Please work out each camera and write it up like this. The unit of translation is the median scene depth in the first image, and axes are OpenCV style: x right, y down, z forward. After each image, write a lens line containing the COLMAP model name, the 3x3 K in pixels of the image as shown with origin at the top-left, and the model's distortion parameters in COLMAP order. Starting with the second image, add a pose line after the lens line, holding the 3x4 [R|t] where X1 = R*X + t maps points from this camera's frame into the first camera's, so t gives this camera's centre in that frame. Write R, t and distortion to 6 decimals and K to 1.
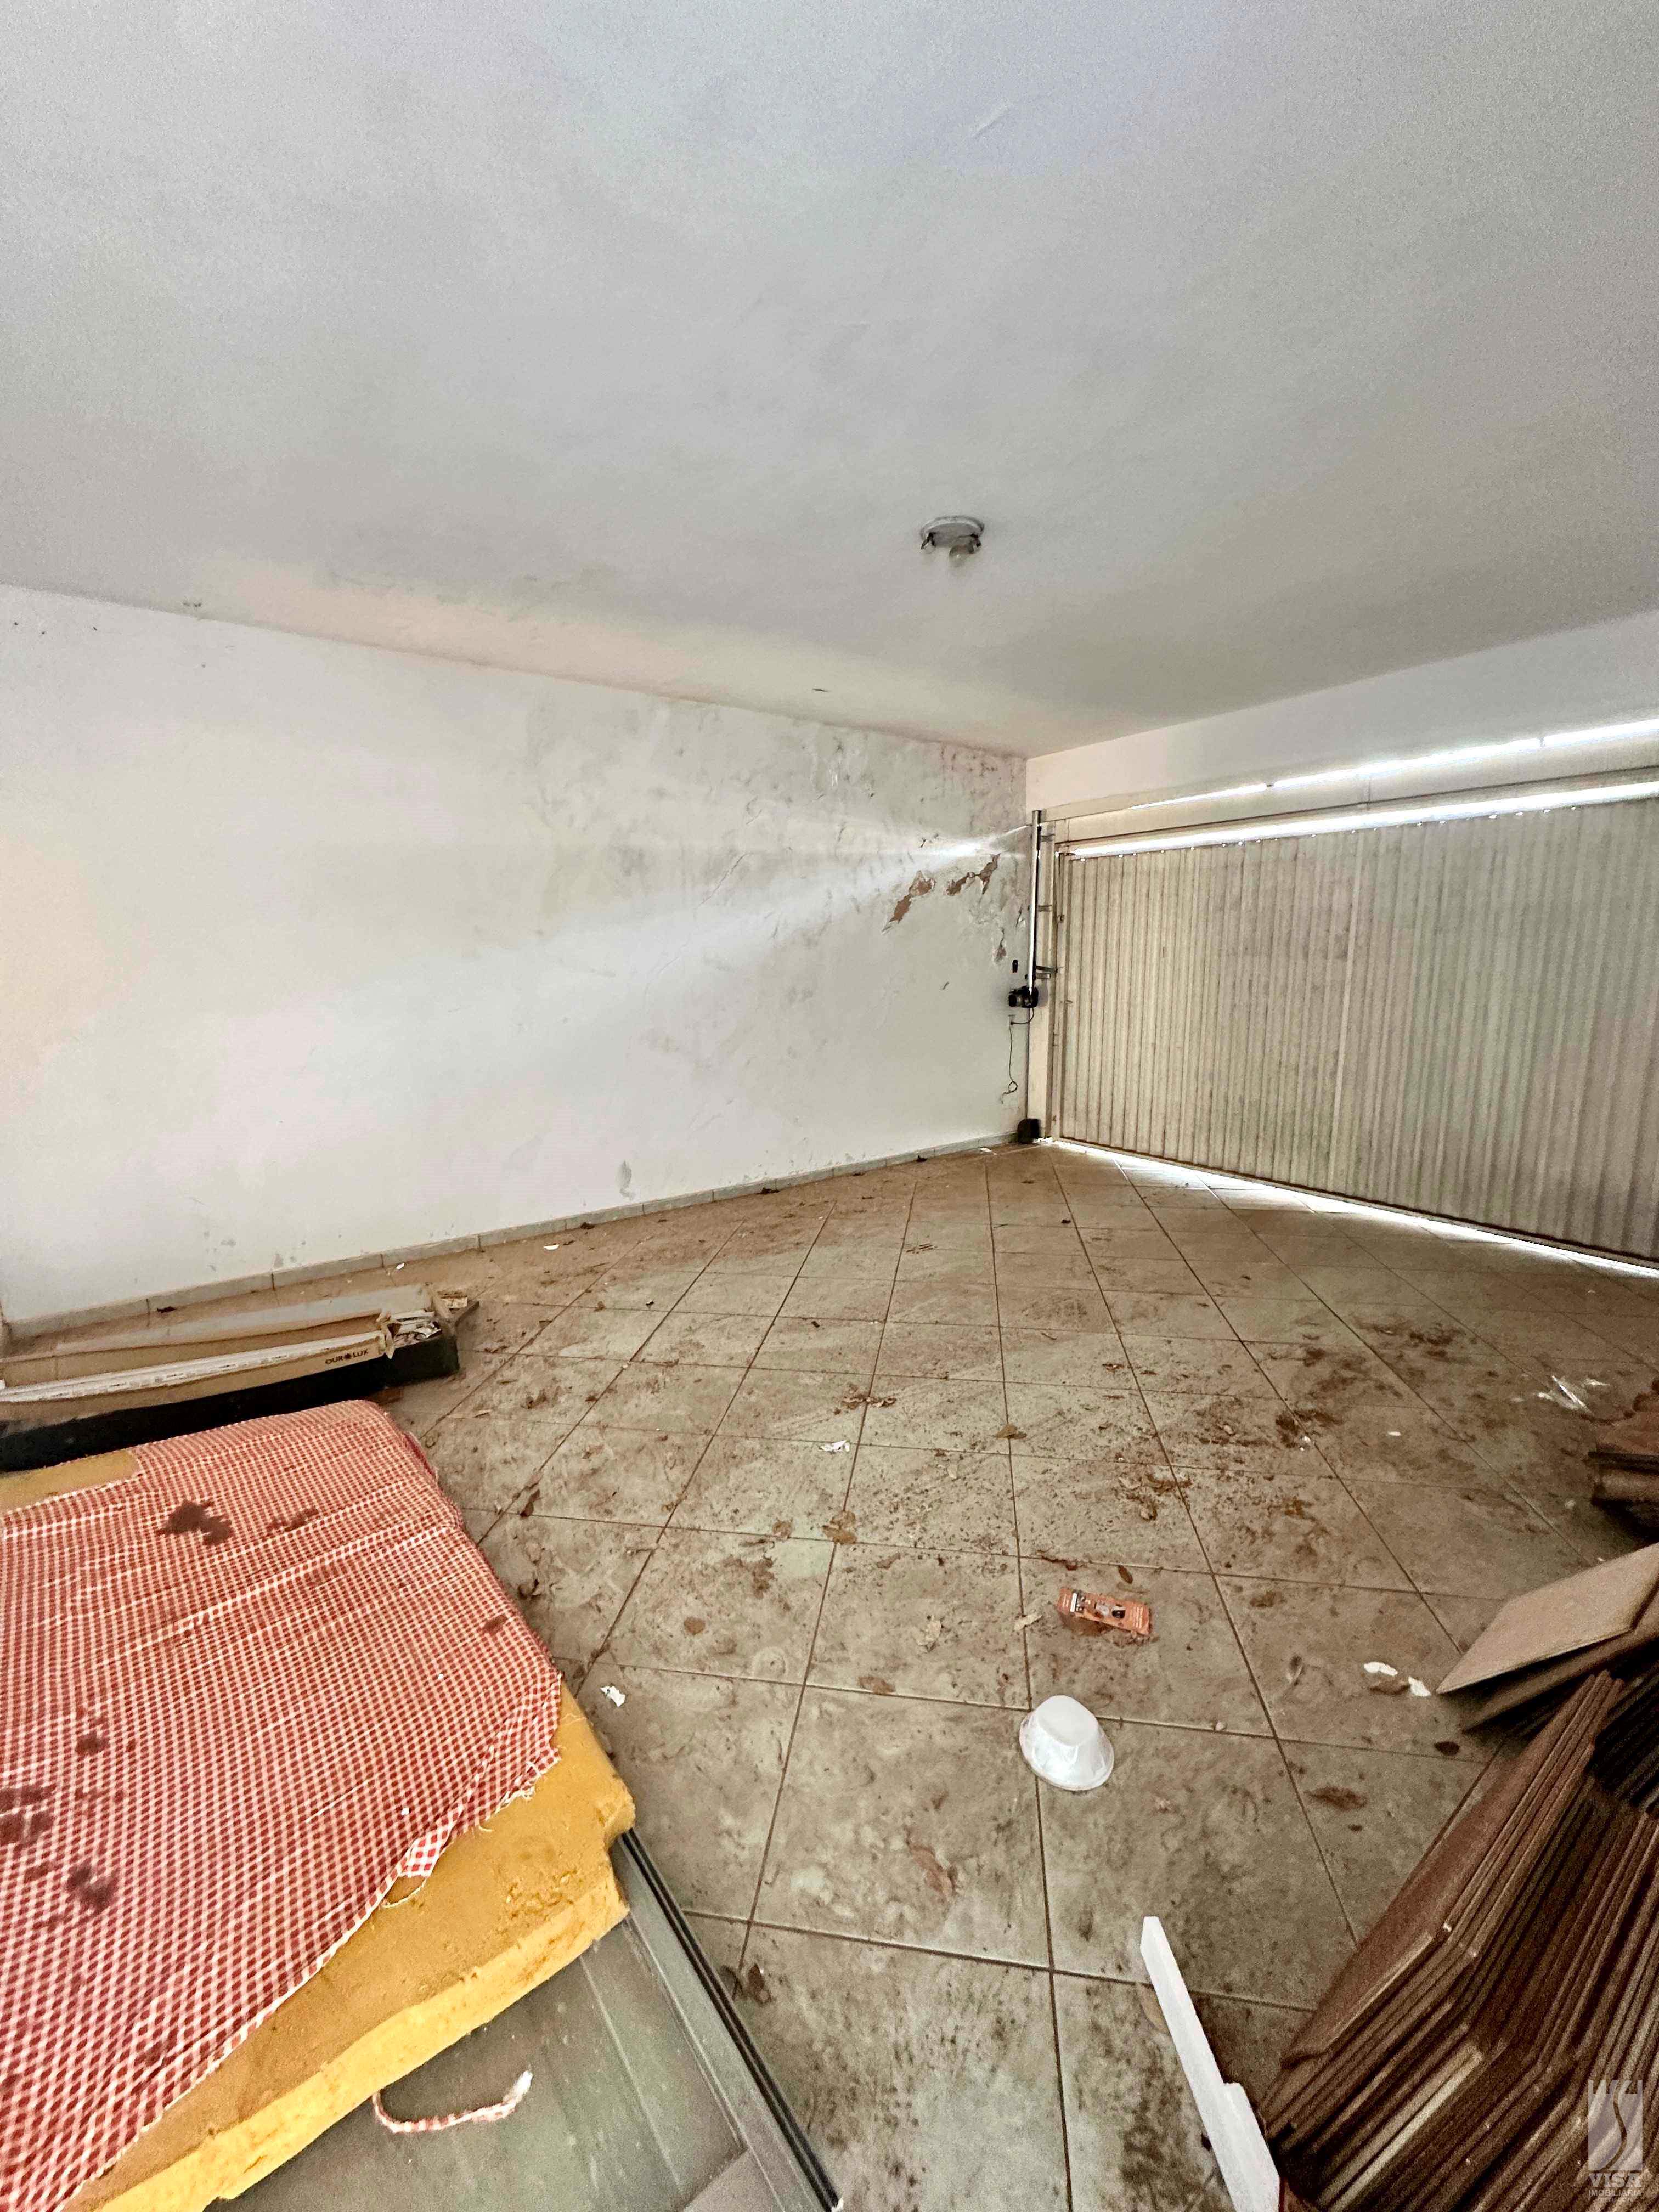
lens RADIAL K [[875.6, 0, 831.6], [0, 875.6, 1098.6], [0, 0, 1]] dist [-0.003751, 0.001092]
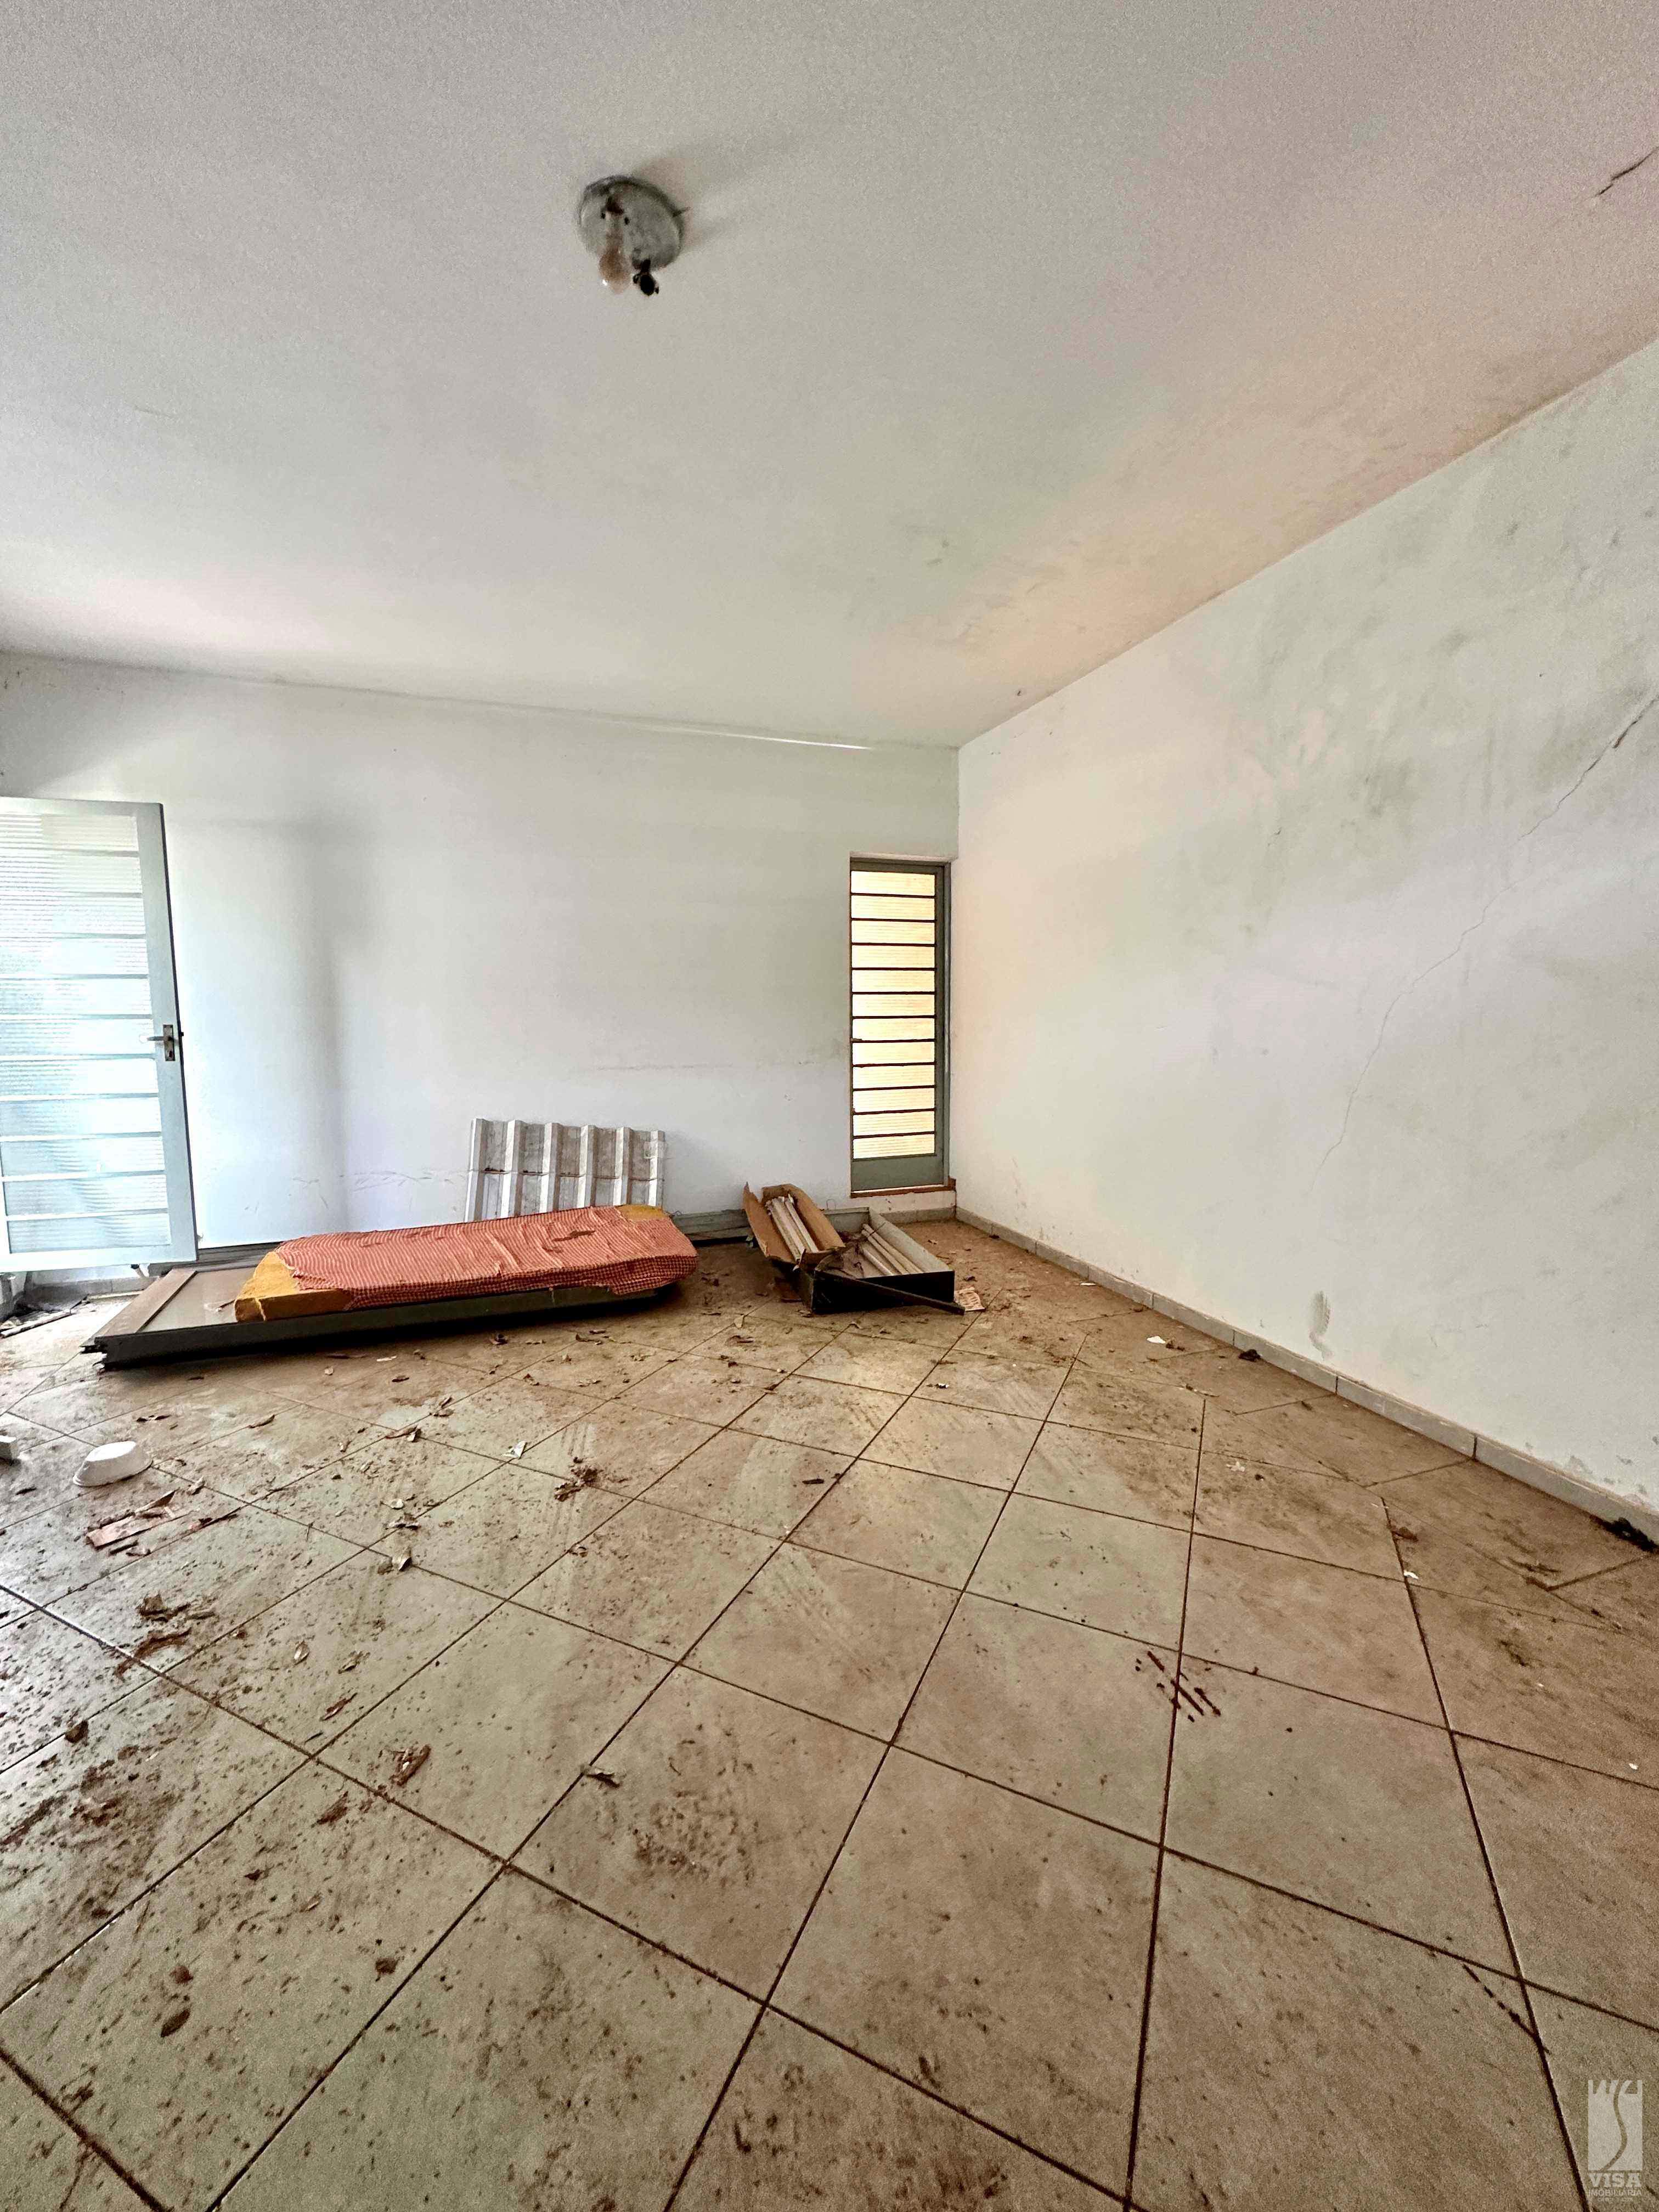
lens RADIAL K [[875.6, 0, 829.0], [0, 875.6, 1104.0], [0, 0, 1]] dist [-0.003751, 0.001092]
pose [[-0.275479, 0.117083, -0.954150, 0.593217], [-0.152273, 0.974709, 0.163570, -0.144364], [0.949170, 0.190352, -0.250684, 1.115519]]
